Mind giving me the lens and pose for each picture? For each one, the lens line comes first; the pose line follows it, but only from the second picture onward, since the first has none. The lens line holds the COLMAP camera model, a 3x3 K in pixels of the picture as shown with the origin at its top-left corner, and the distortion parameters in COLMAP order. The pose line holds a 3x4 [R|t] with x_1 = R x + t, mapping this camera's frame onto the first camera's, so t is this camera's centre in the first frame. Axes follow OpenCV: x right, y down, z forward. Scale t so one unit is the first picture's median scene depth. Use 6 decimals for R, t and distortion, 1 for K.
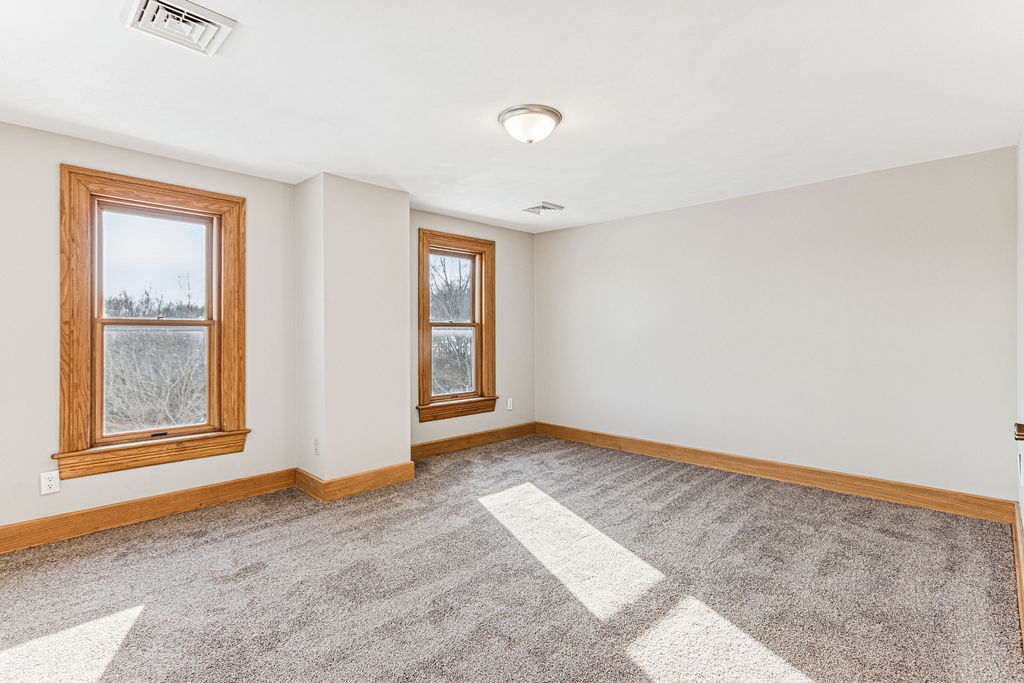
lens RADIAL K [[495.2, 0, 514.8], [0, 495.2, 336.0], [0, 0, 1]] dist [0.001134, 0.000660]
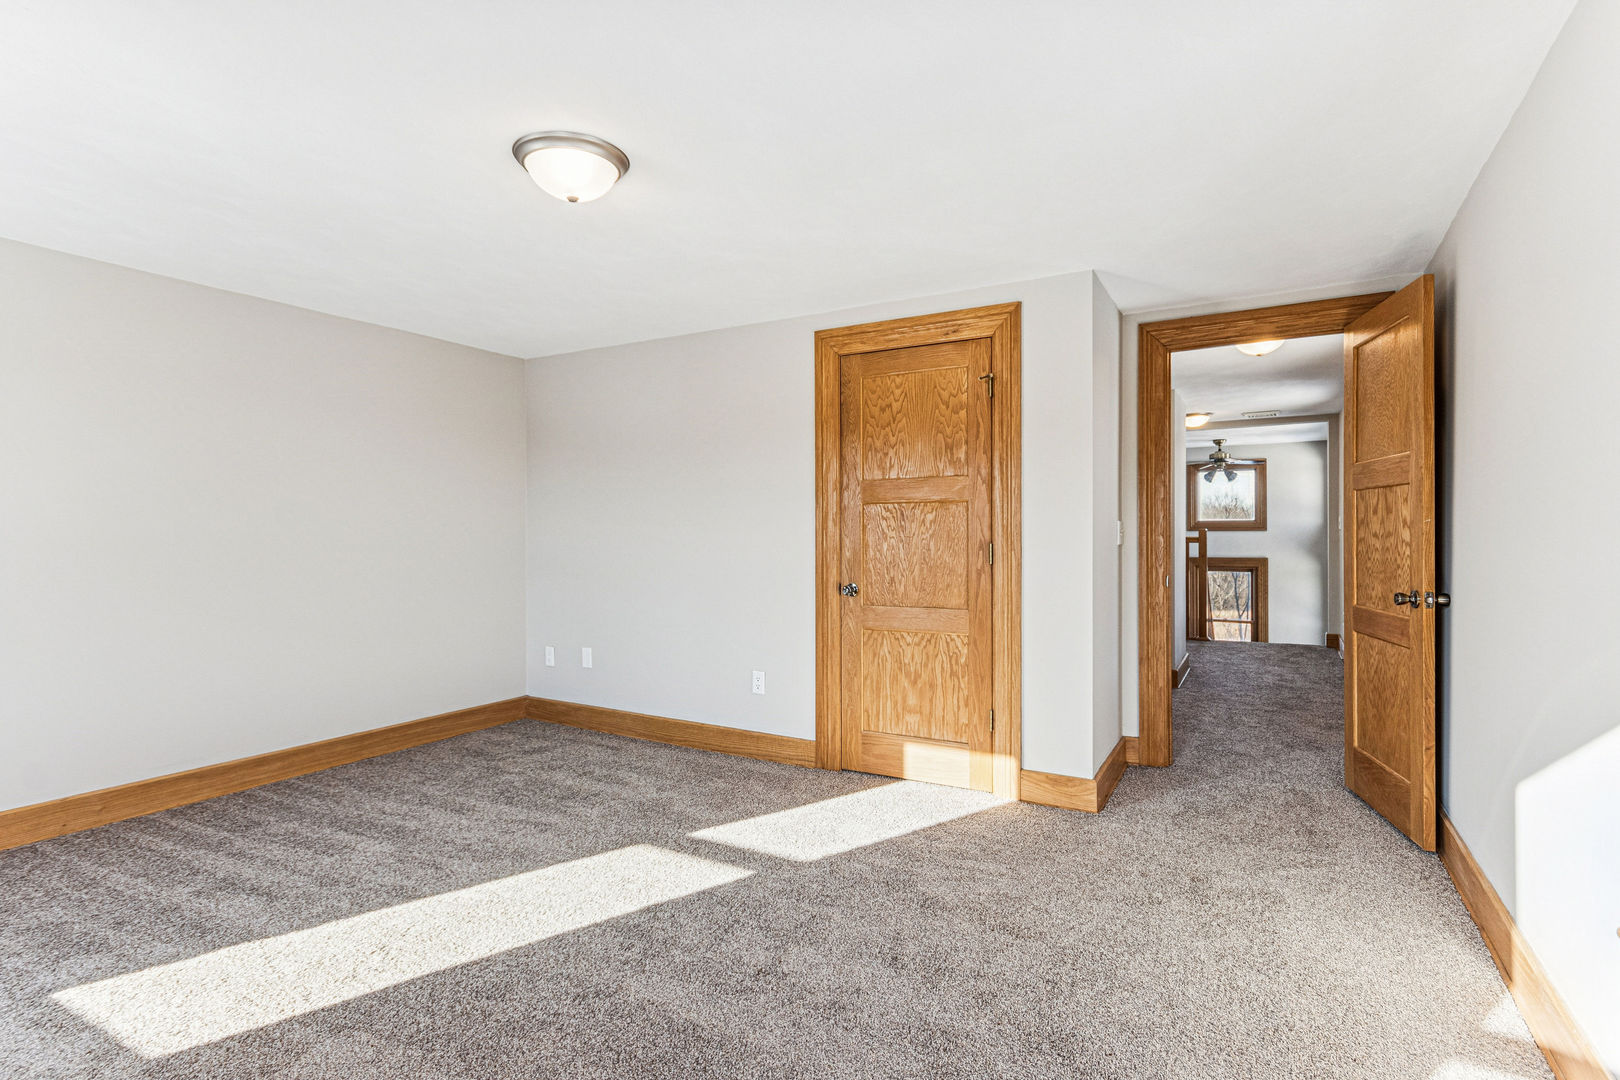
lens RADIAL K [[767.9, 0, 818.2], [0, 767.9, 541.5], [0, 0, 1]] dist [0.004445, 0.001239]
pose [[-0.233337, -0.007755, 0.972365, -0.740821], [0.010421, 0.999891, 0.010475, -0.010253], [-0.972340, 0.012577, -0.233231, 0.766458]]
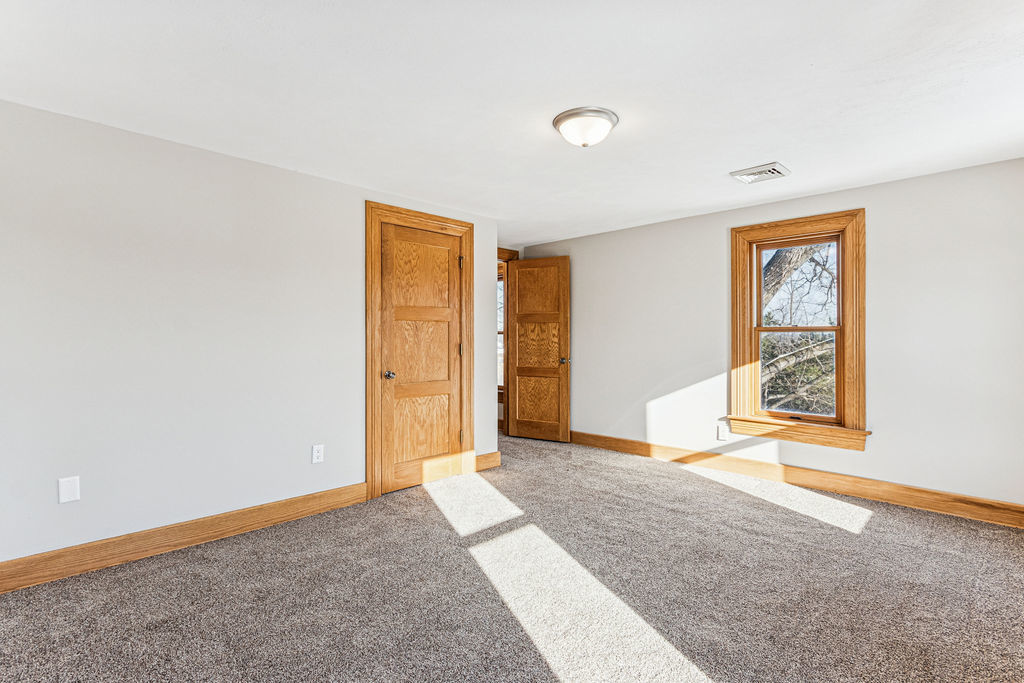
lens RADIAL K [[473.8, 0, 512.0], [0, 473.8, 341.5], [0, 0, 1]] dist [0.000937, 0.000273]
pose [[-0.997486, 0.005137, 0.070680, 0.095297], [0.005960, 0.999917, 0.011434, -0.014856], [-0.070615, 0.011827, -0.997433, 1.618895]]
